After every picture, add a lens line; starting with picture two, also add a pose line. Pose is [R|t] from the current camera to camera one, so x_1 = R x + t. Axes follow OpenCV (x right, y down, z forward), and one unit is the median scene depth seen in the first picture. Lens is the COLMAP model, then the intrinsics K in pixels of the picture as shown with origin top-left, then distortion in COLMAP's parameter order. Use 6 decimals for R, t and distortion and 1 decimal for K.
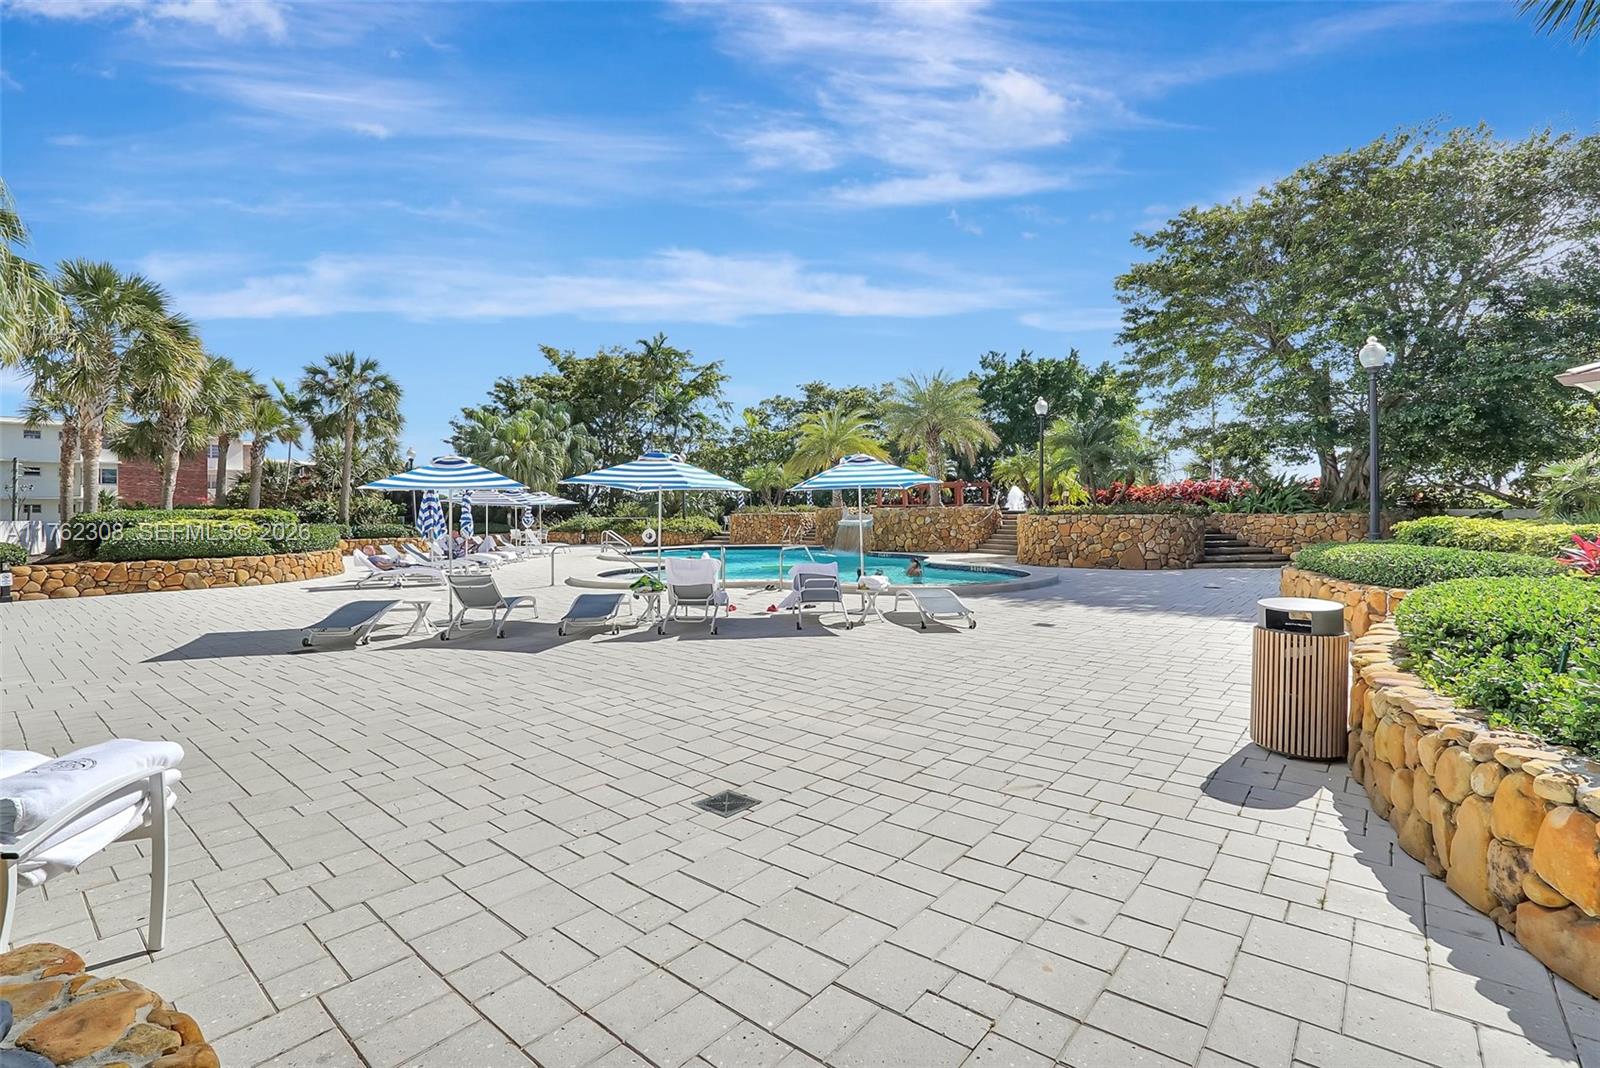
lens RADIAL K [[710.2, 0, 811.1], [0, 710.2, 535.1], [0, 0, 1]] dist [-0.005410, 0.007065]
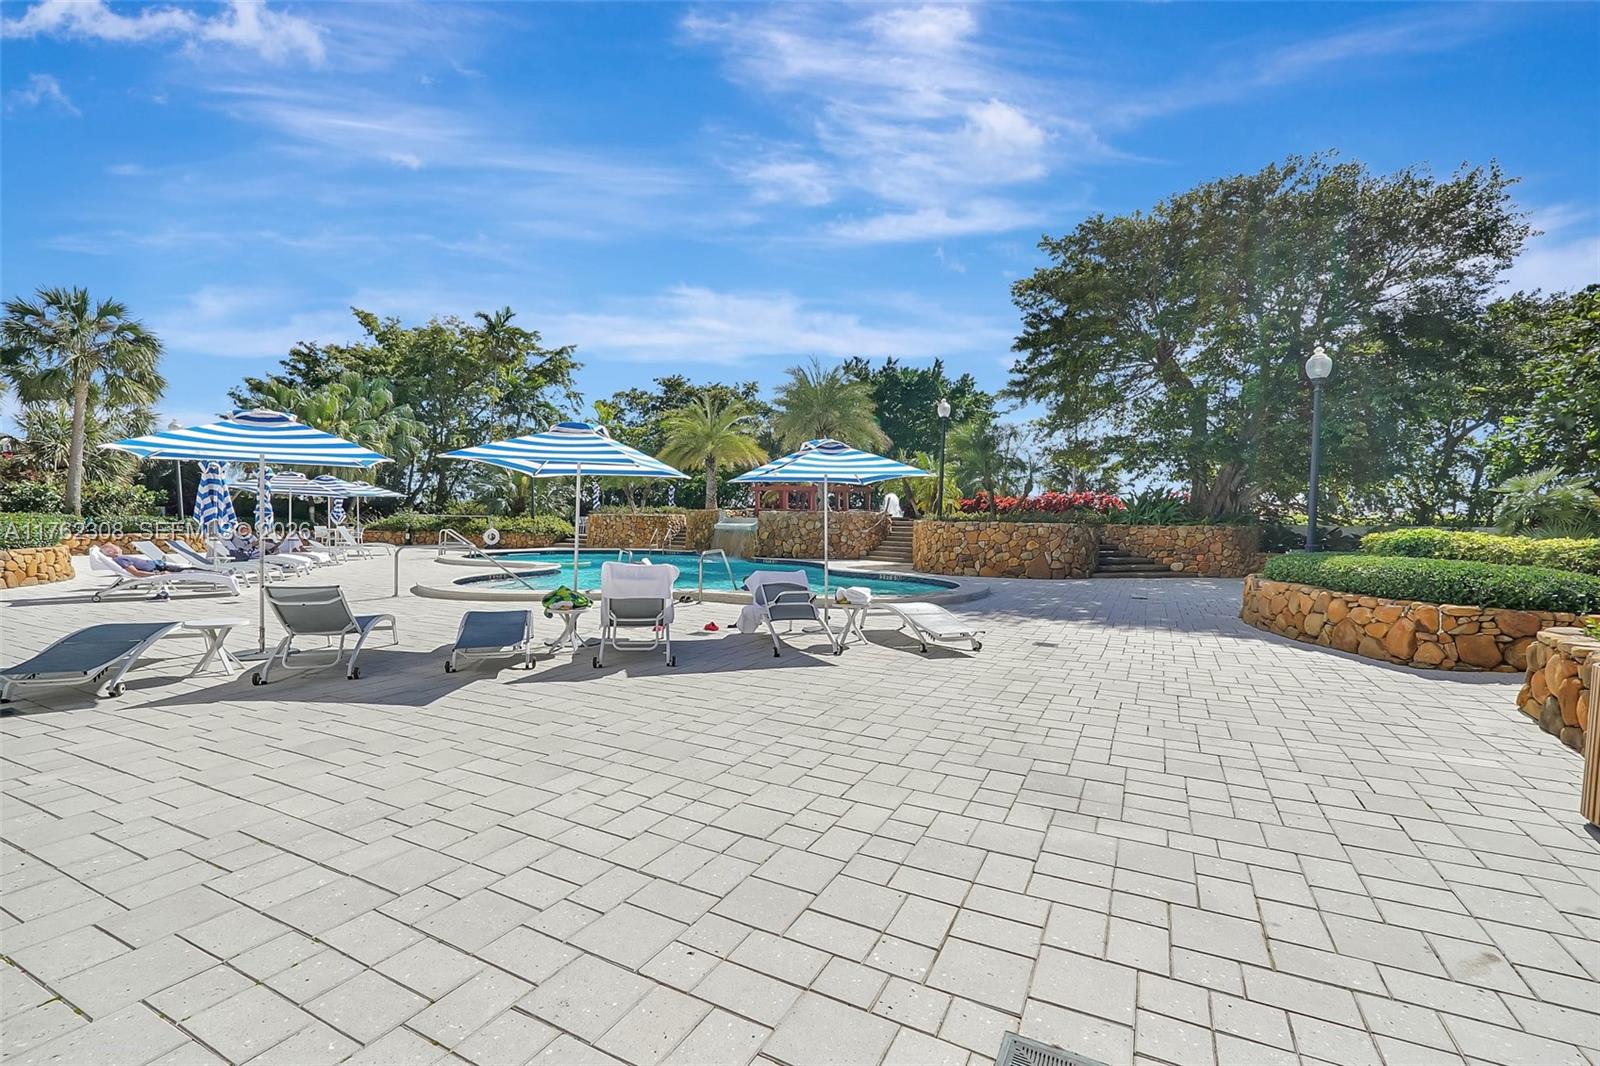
lens RADIAL K [[710.2, 0, 807.4], [0, 710.2, 557.1], [0, 0, 1]] dist [-0.005410, 0.007065]
pose [[0.976098, 0.011455, 0.217027, -0.065202], [-0.016291, 0.999657, 0.020509, 0.003208], [-0.216718, -0.023554, 0.975950, 0.098883]]
